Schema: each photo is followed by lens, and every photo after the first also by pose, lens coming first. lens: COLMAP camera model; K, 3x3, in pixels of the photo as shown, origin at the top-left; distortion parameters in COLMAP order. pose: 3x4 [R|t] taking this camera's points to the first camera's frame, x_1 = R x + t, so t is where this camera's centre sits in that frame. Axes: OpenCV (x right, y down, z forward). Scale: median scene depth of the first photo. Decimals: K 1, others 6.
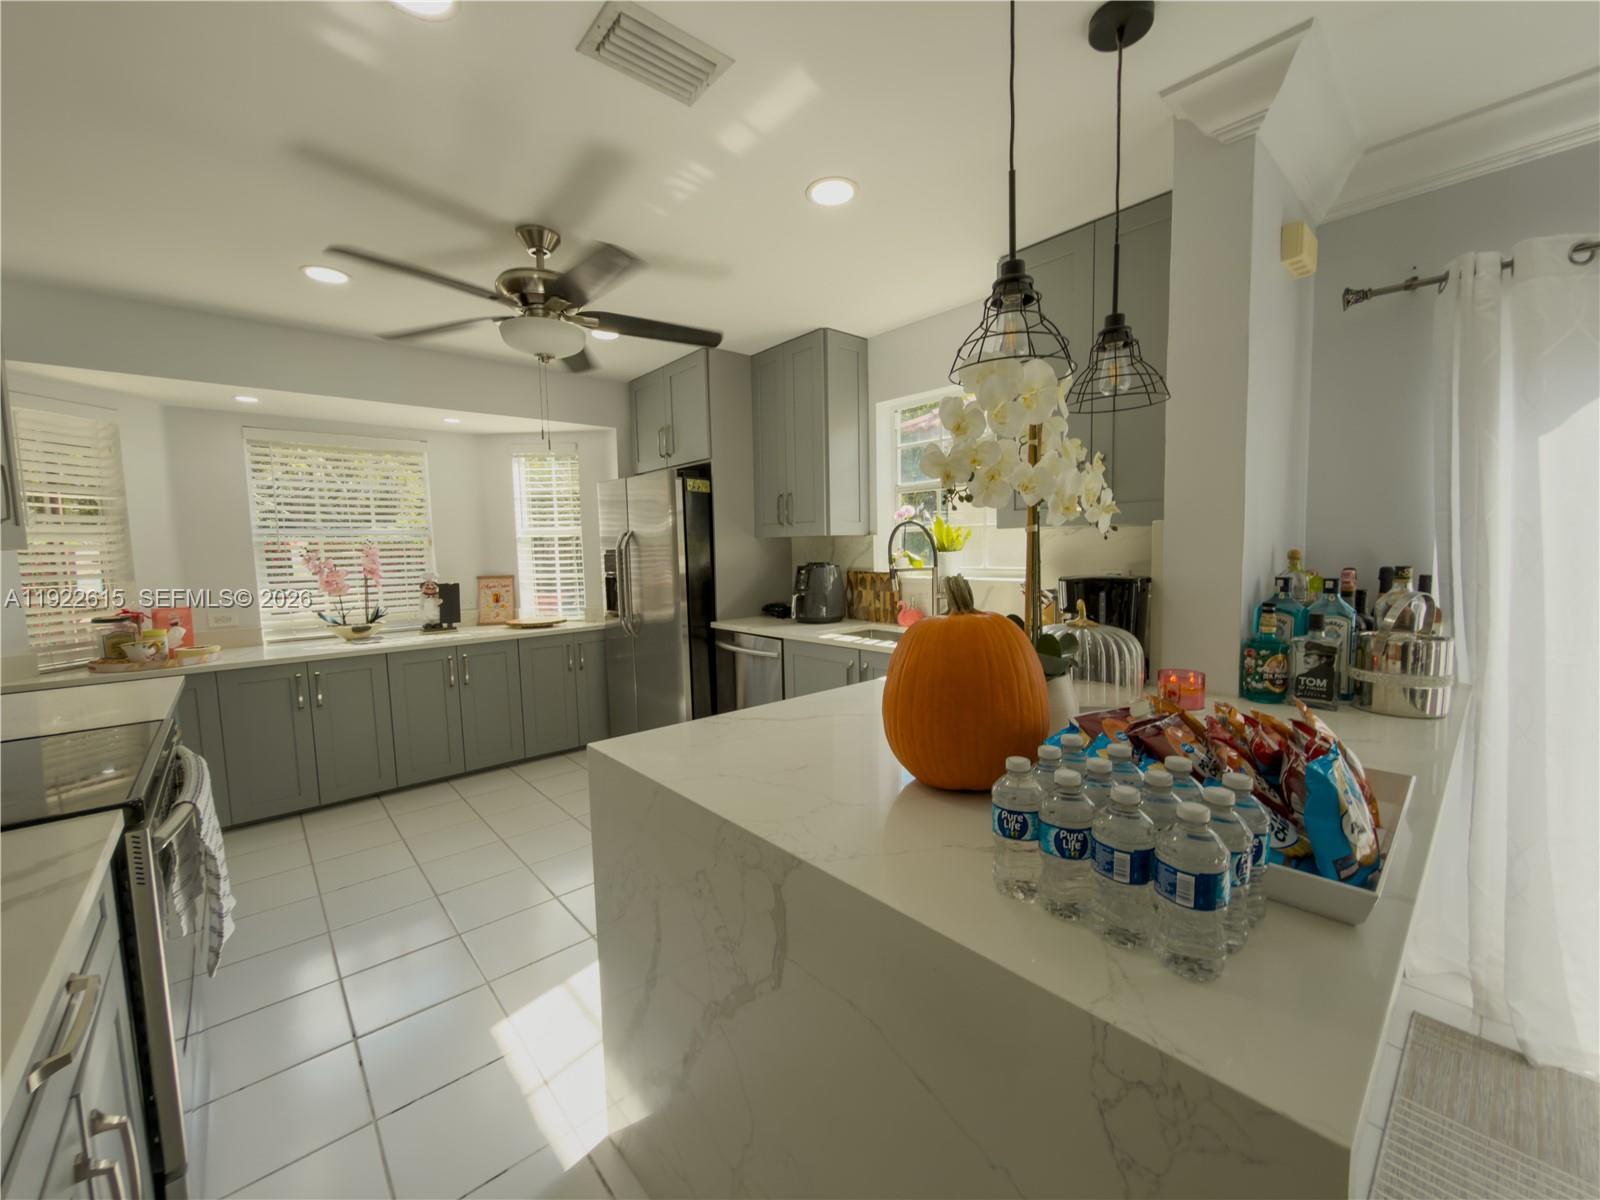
lens RADIAL K [[633.3, 0, 797.8], [0, 633.3, 603.9], [0, 0, 1]] dist [-0.001325, 0.000494]
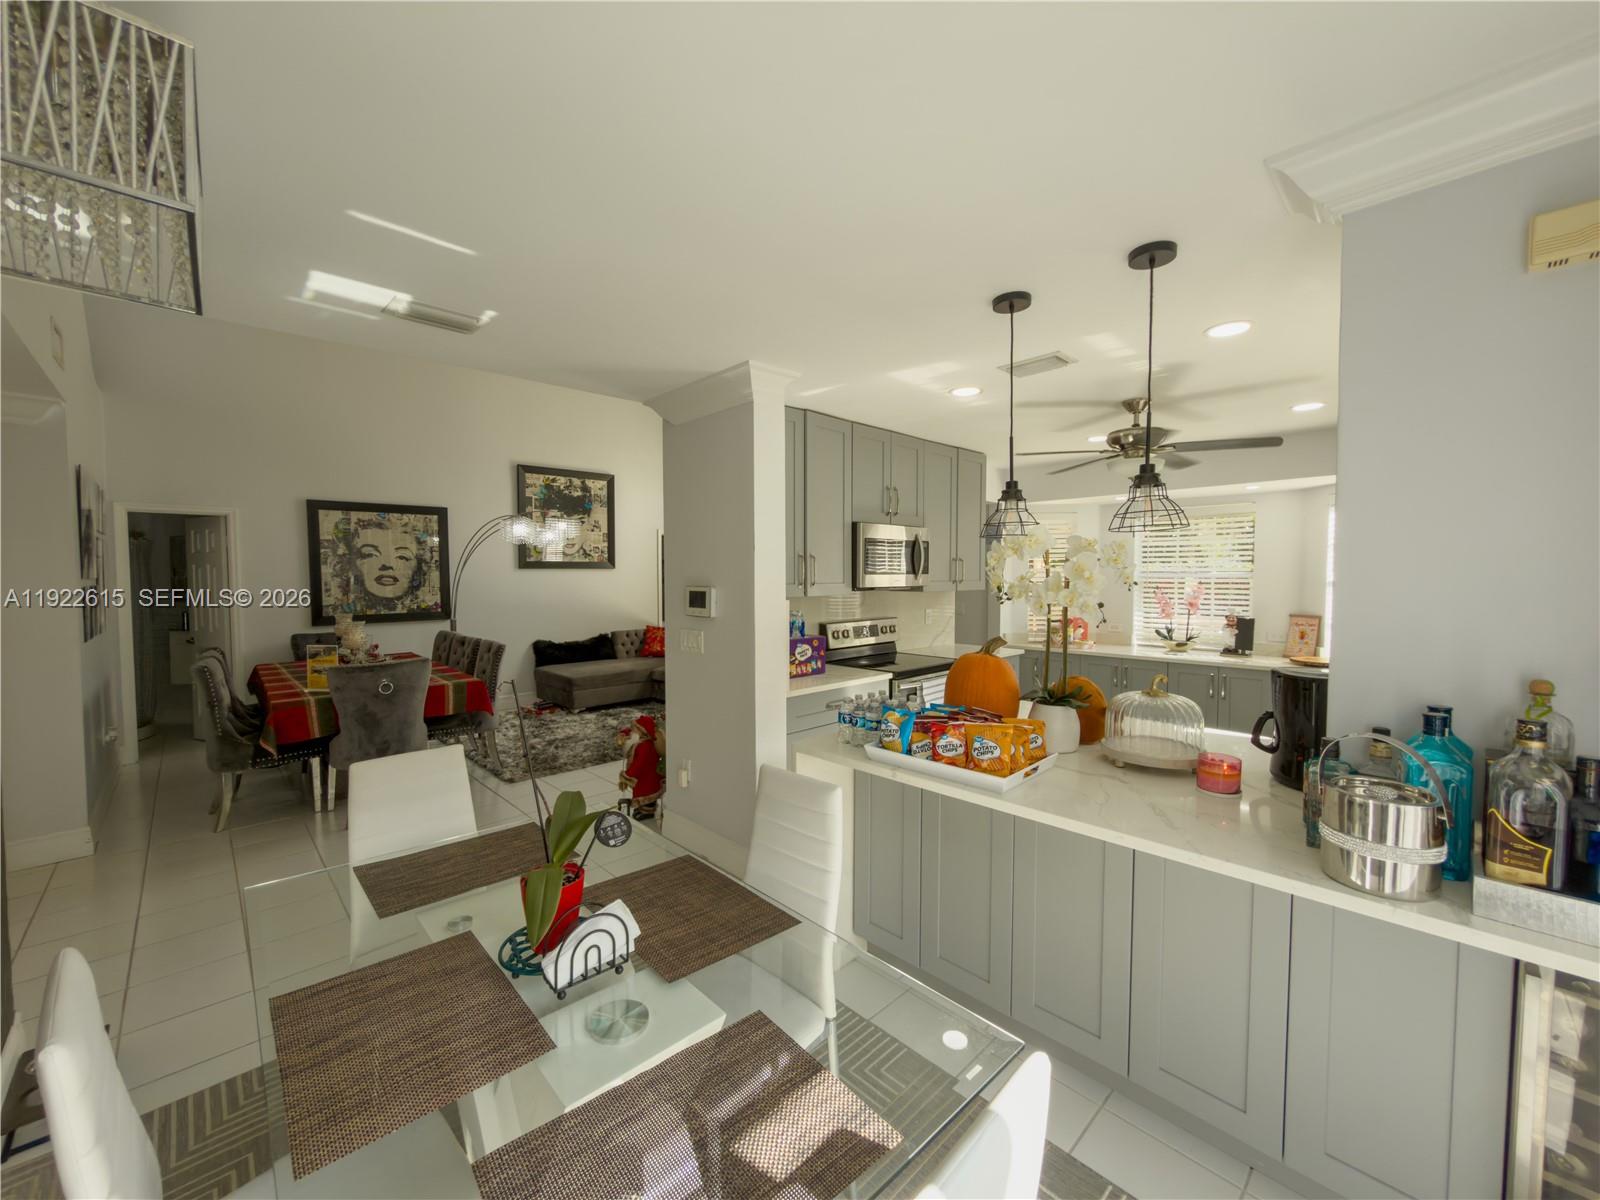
lens RADIAL K [[633.3, 0, 803.1], [0, 633.3, 604.9], [0, 0, 1]] dist [-0.001325, 0.000494]
pose [[0.040508, 0.070138, -0.996714, 0.713838], [-0.087071, 0.993986, 0.066408, -0.072242], [0.995378, 0.084095, 0.046371, 0.092896]]
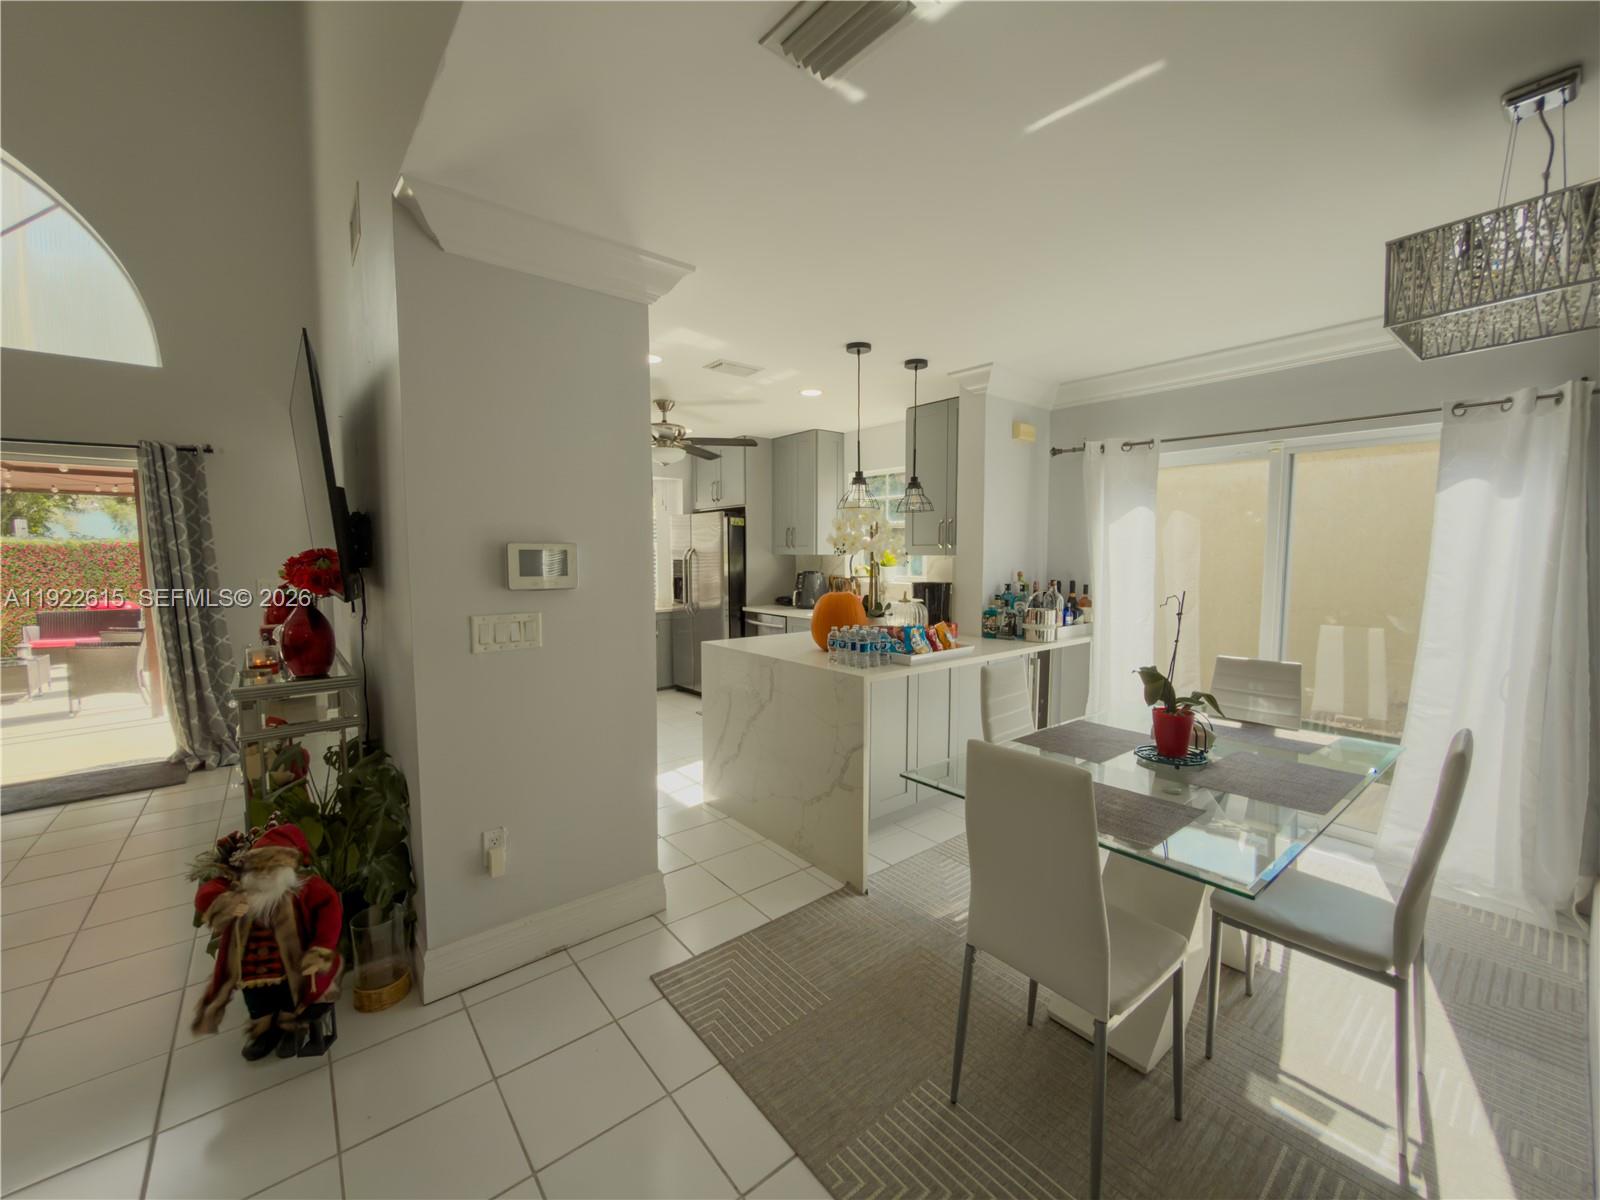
lens RADIAL K [[633.3, 0, 794.8], [0, 633.3, 602.5], [0, 0, 1]] dist [-0.001325, 0.000494]
pose [[0.999036, 0.023858, -0.036862, 0.052428], [-0.024218, 0.999663, -0.009367, 0.029374], [0.036626, 0.010250, 0.999276, -0.591724]]
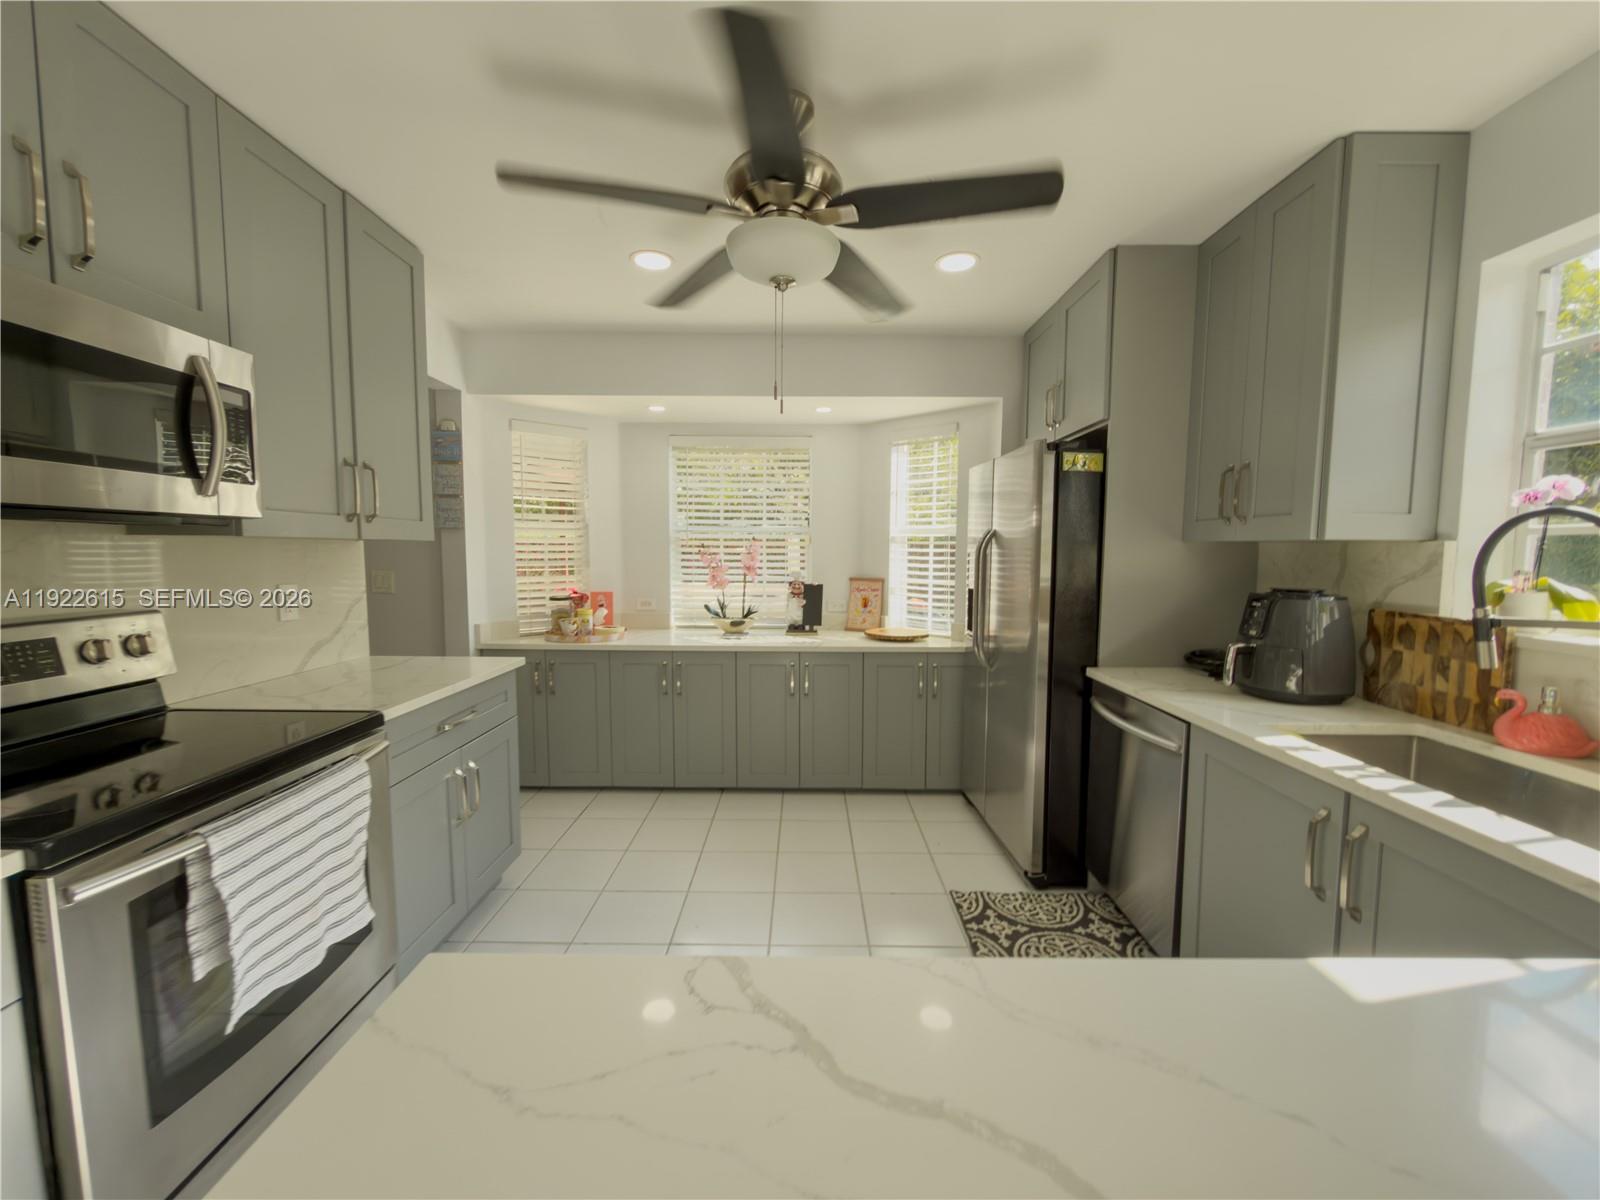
lens RADIAL K [[633.3, 0, 805.8], [0, 633.3, 600.0], [0, 0, 1]] dist [-0.001325, 0.000494]
pose [[0.751335, 0.078167, -0.655275, 0.070845], [-0.083036, 0.996266, 0.023634, -0.033302], [0.654676, 0.036654, 0.755021, 0.309044]]
